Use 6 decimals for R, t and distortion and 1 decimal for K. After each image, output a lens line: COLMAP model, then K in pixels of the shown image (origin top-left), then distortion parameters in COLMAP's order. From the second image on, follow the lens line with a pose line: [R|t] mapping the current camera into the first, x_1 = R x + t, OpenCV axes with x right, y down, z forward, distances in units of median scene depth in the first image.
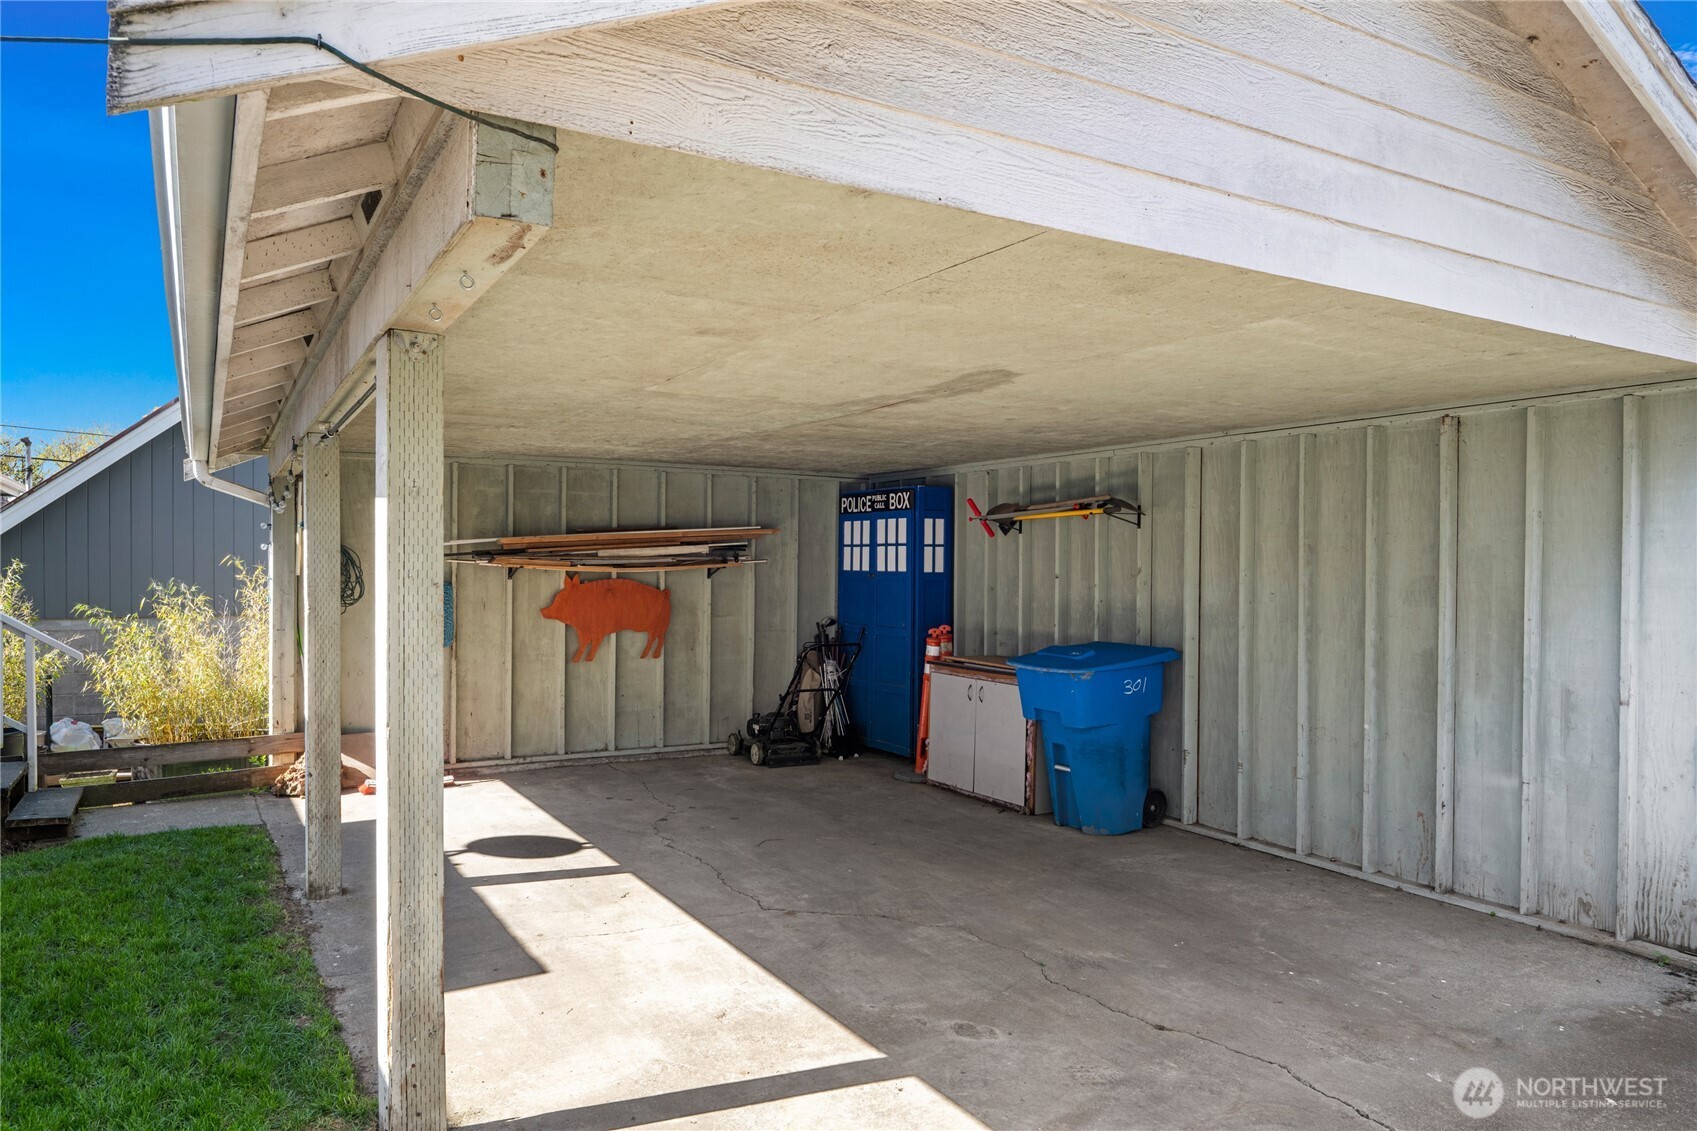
lens RADIAL K [[1112.1, 0, 847.8], [0, 1112.1, 570.5], [0, 0, 1]] dist [-0.013776, -0.002784]
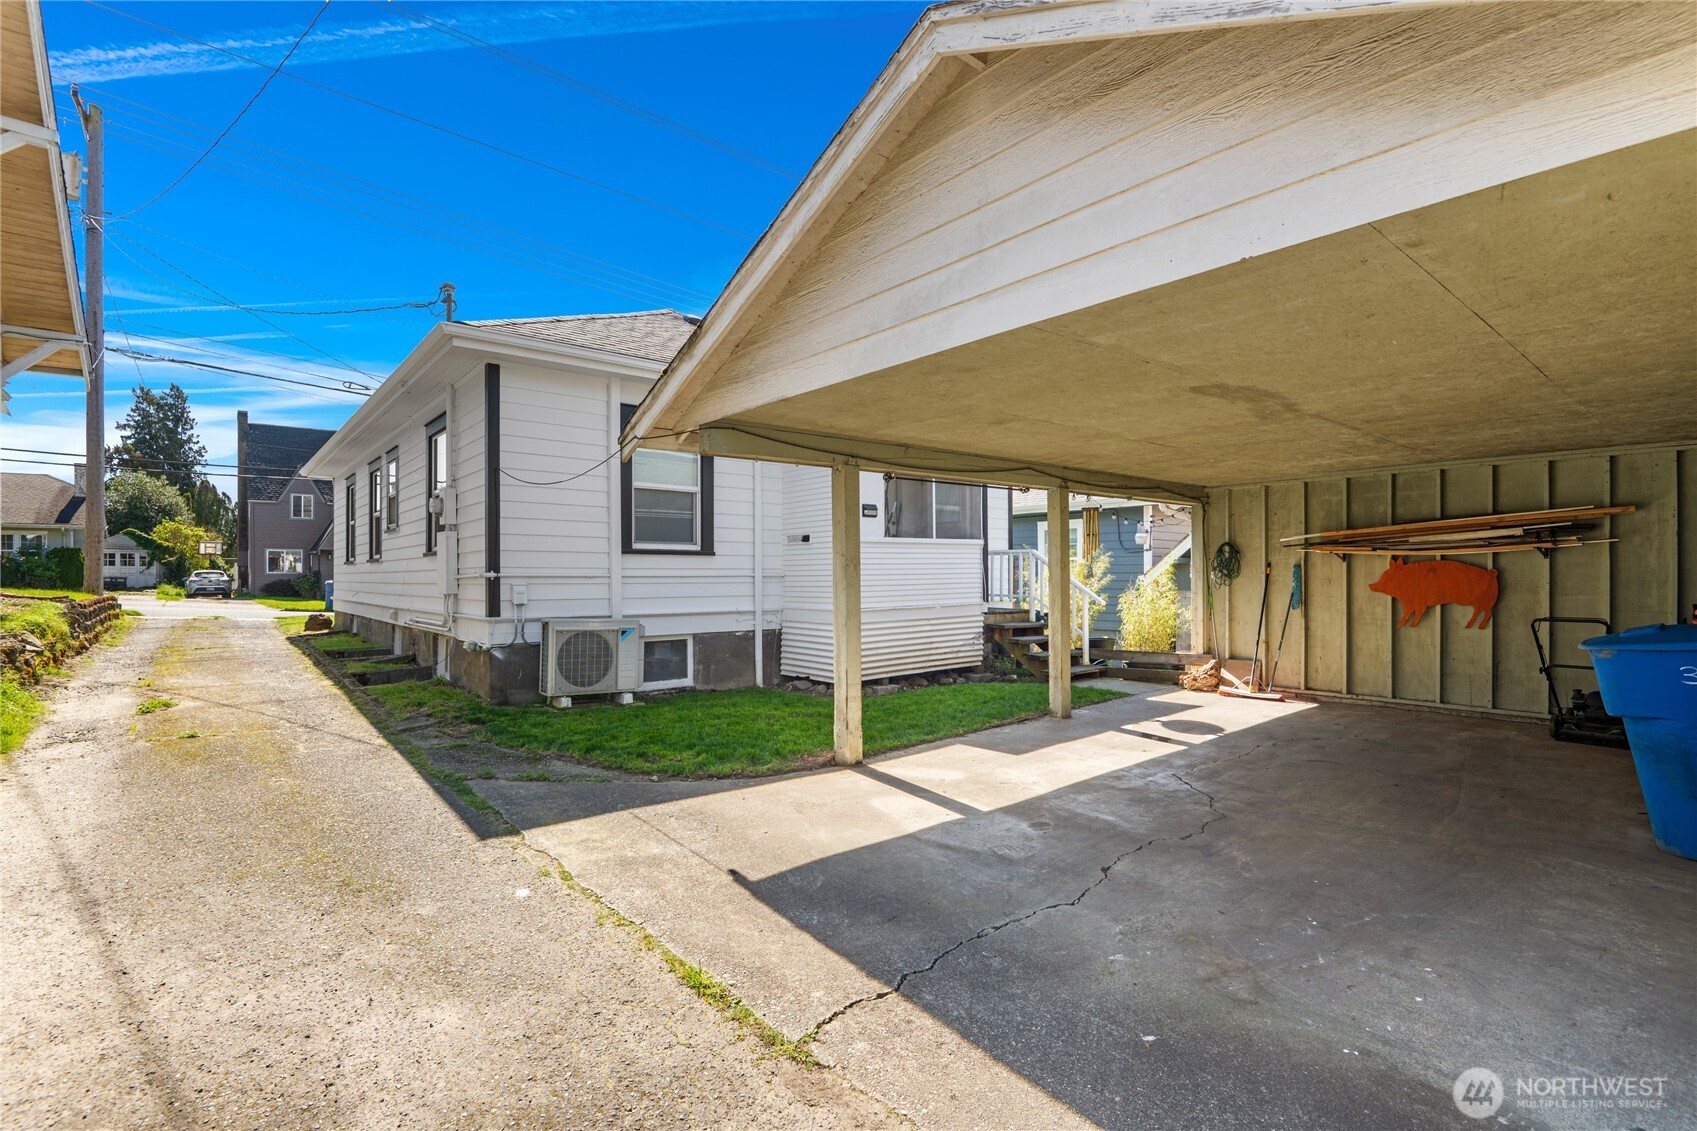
lens RADIAL K [[789.7, 0, 858.4], [0, 789.7, 561.5], [0, 0, 1]] dist [-0.012470, -0.005457]
pose [[0.176664, -0.022189, -0.984021, 0.815231], [0.005919, 0.999752, -0.021481, 0.036588], [0.984253, -0.002030, 0.176752, 0.365512]]
